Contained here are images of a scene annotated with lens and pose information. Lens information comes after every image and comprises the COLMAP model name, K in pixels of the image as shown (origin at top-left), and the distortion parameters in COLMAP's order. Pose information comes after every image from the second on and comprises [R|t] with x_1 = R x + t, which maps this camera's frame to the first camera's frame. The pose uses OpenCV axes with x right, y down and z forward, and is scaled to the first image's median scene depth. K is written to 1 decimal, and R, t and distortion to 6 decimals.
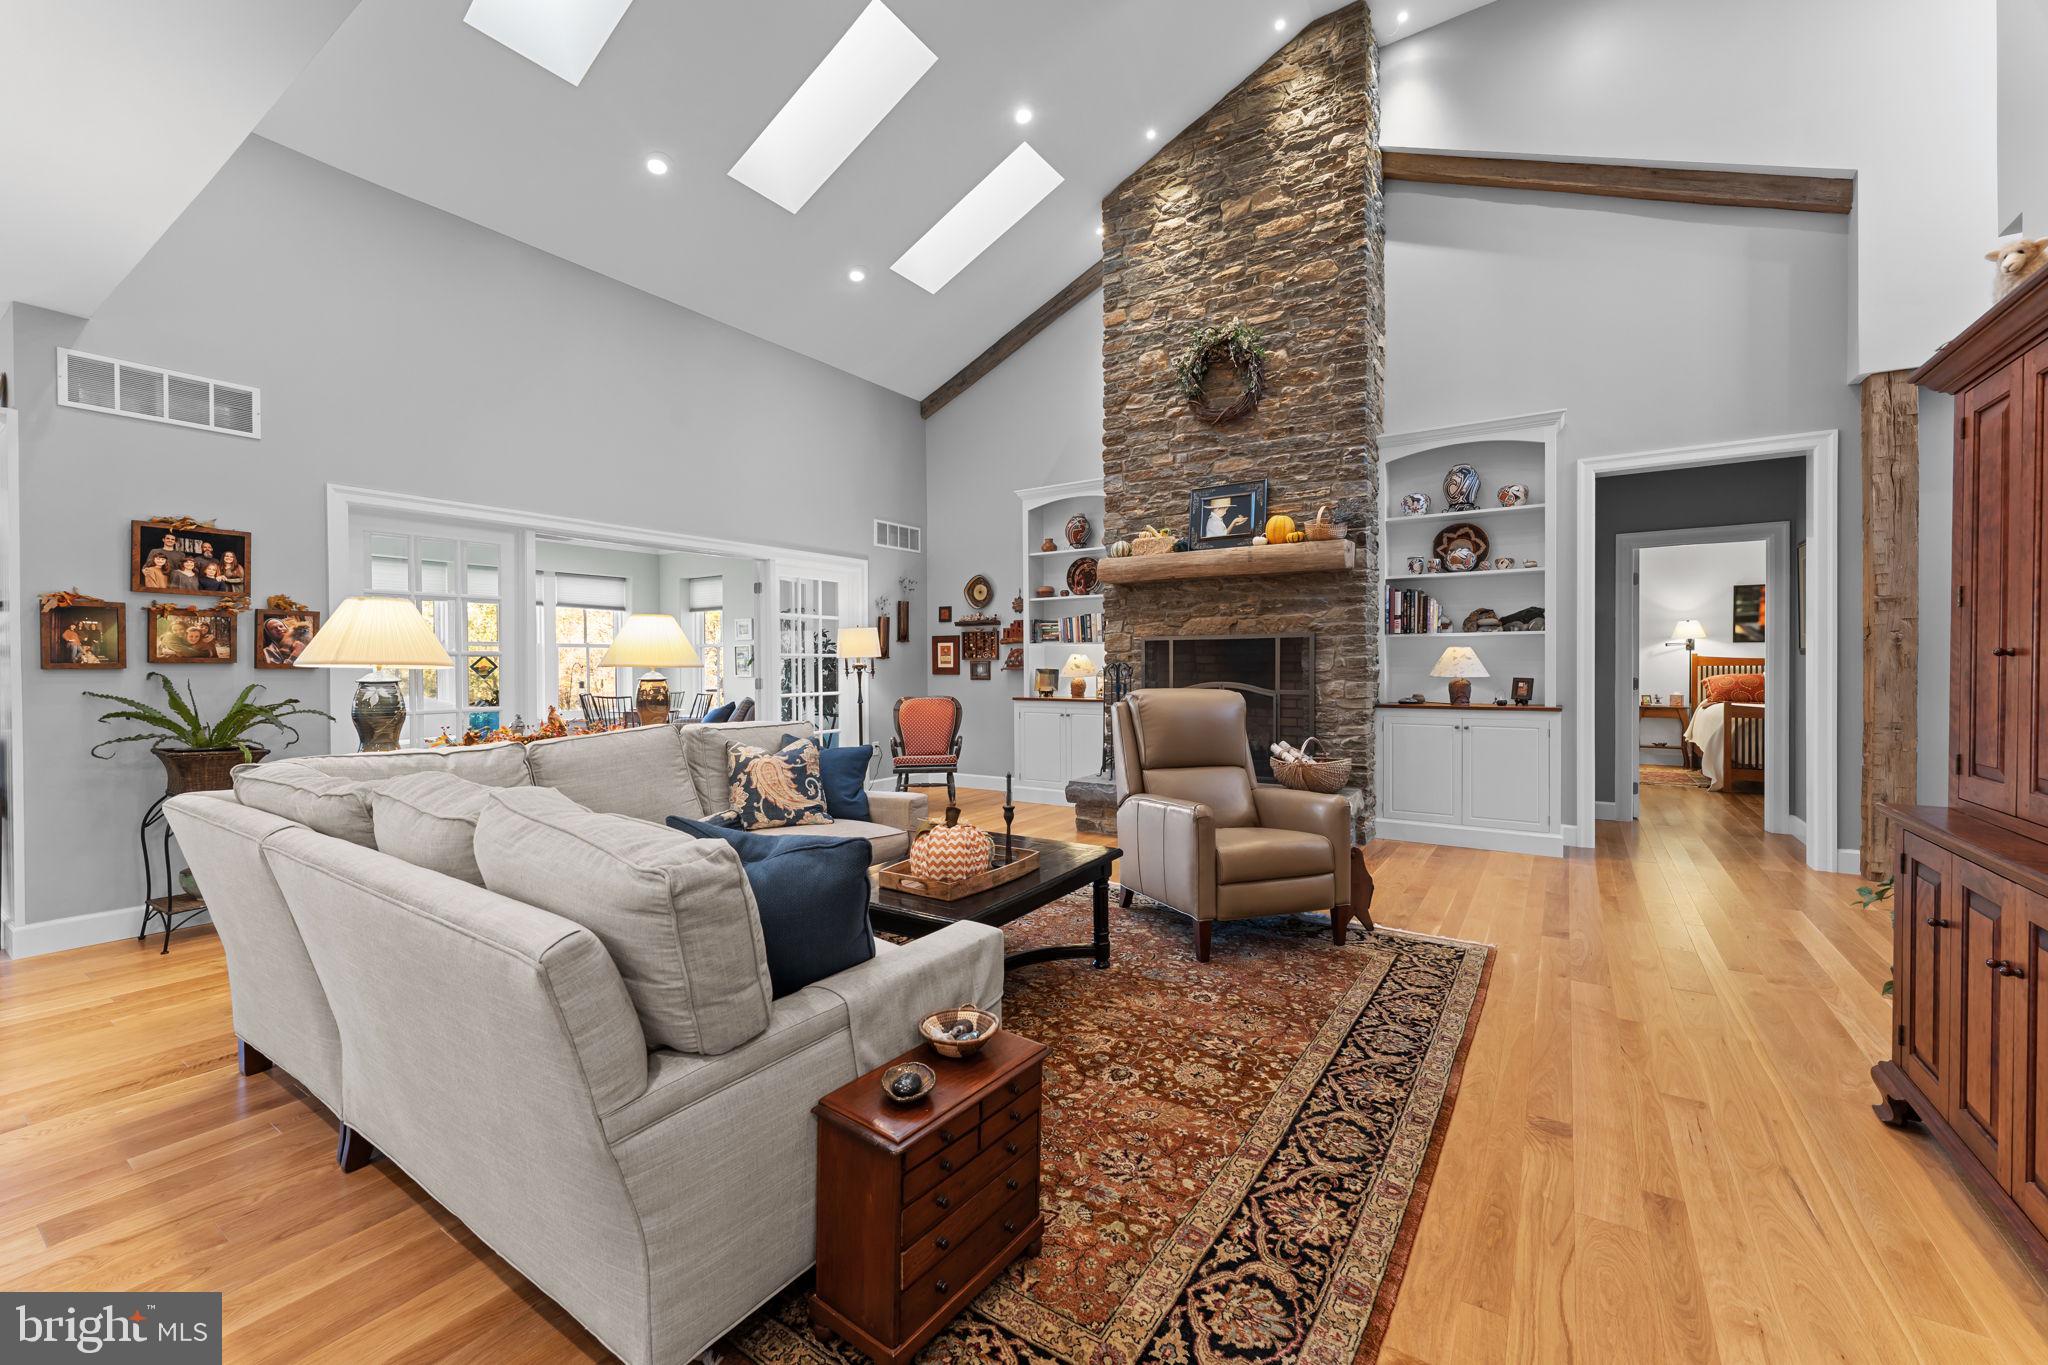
lens RADIAL K [[817.1, 0, 1018.1], [0, 817.1, 677.6], [0, 0, 1]] dist [-0.000110, 0.000083]
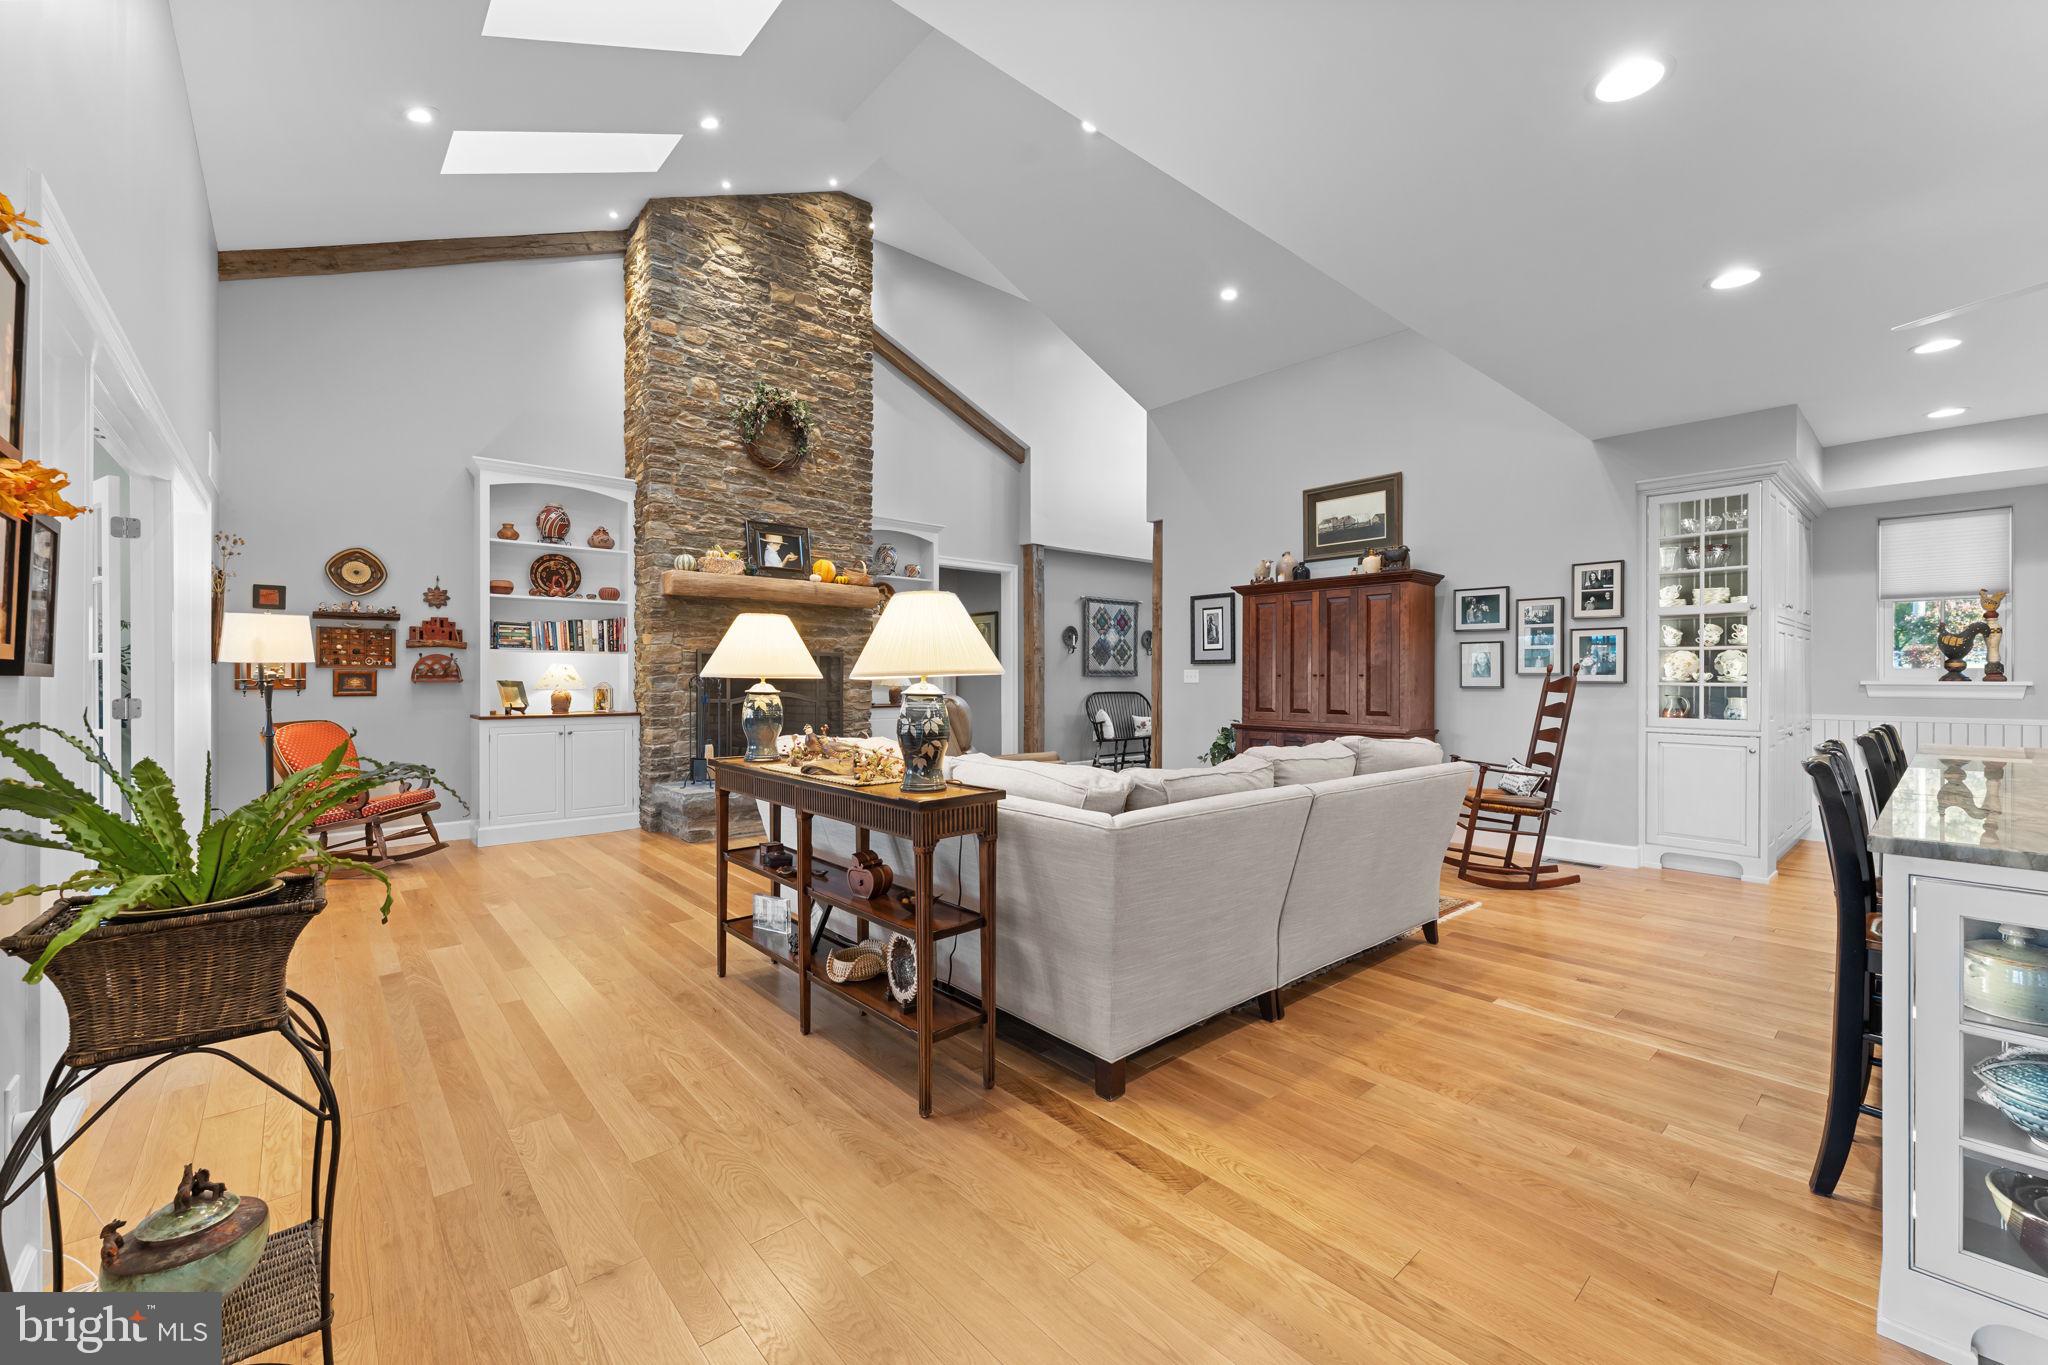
lens RADIAL K [[817.1, 0, 1022.4], [0, 817.1, 685.4], [0, 0, 1]] dist [-0.000110, 0.000083]
pose [[0.262166, -0.006710, 0.964999, -0.765842], [0.010822, 0.999933, 0.004013, -0.004081], [-0.964962, 0.009391, 0.262221, 0.340350]]
